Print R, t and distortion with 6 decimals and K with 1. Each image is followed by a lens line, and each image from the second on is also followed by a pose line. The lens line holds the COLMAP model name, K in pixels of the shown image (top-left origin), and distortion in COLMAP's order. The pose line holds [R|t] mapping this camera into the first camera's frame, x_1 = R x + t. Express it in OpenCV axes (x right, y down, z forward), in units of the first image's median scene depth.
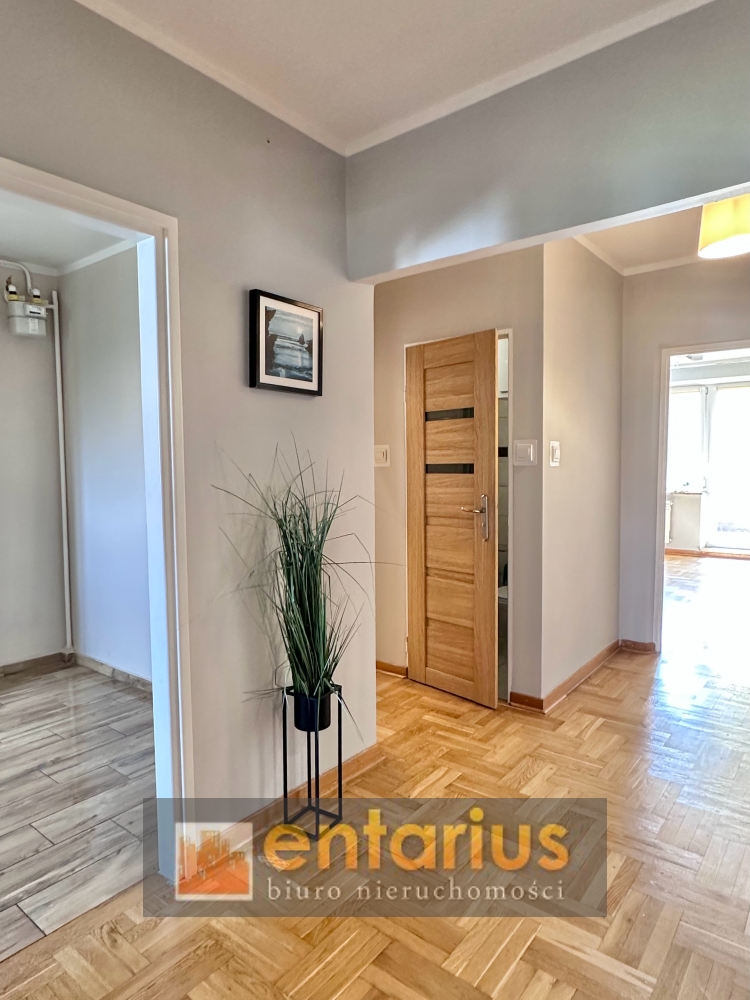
lens RADIAL K [[609.6, 0, 374.8], [0, 609.6, 497.3], [0, 0, 1]] dist [-0.018997, 0.000019]
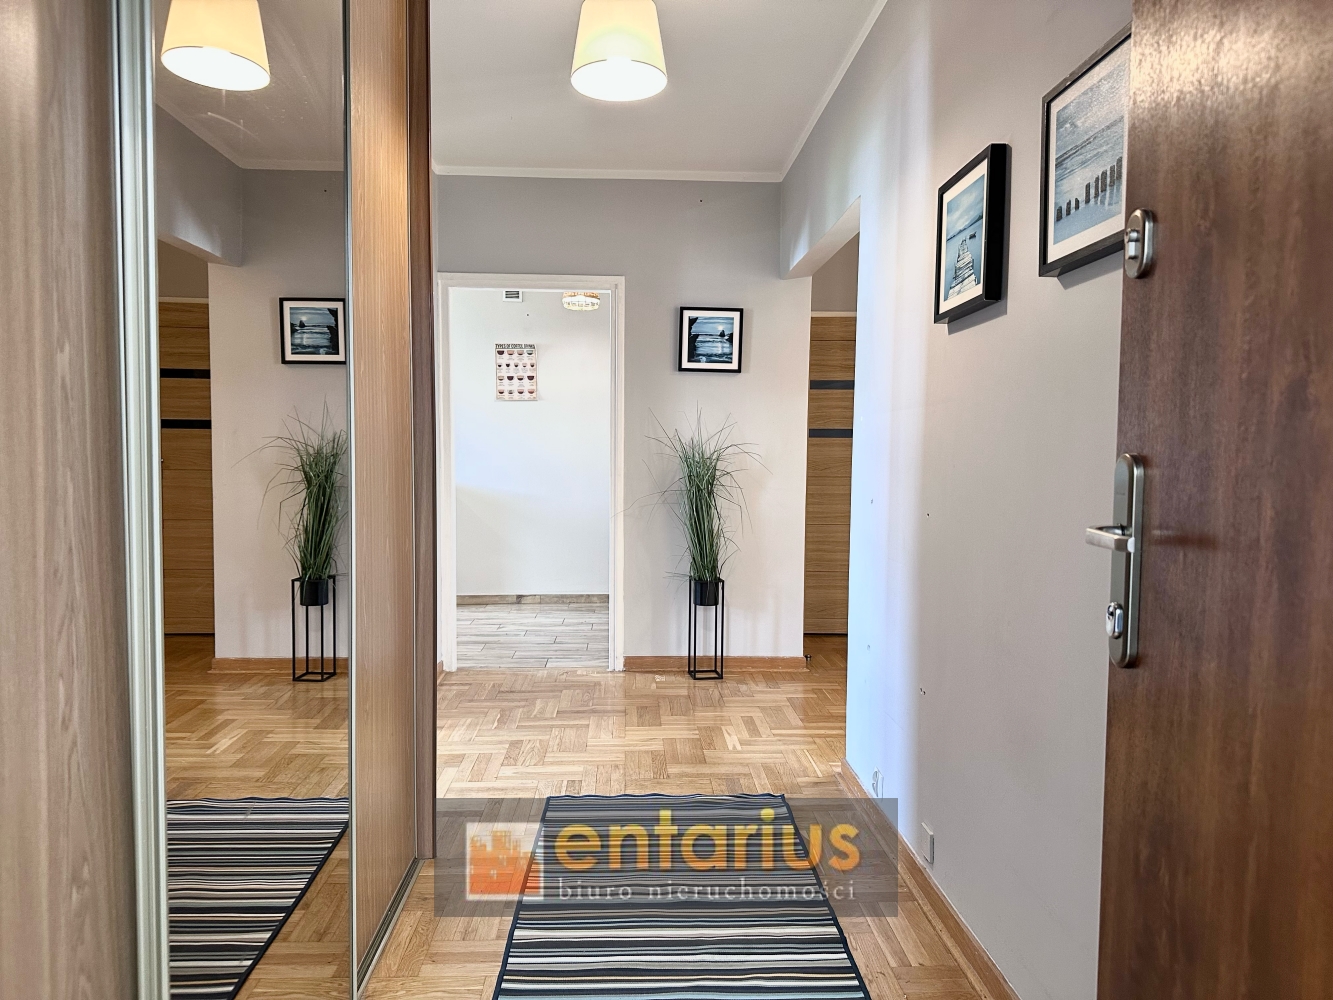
lens RADIAL K [[928.3, 0, 666.7], [0, 928.3, 502.2], [0, 0, 1]] dist [0.001646, -0.000006]
pose [[0.650808, 0.055982, -0.757176, 1.473532], [-0.054772, 0.998141, 0.026721, 0.080140], [0.757264, 0.024082, 0.652664, -0.499422]]
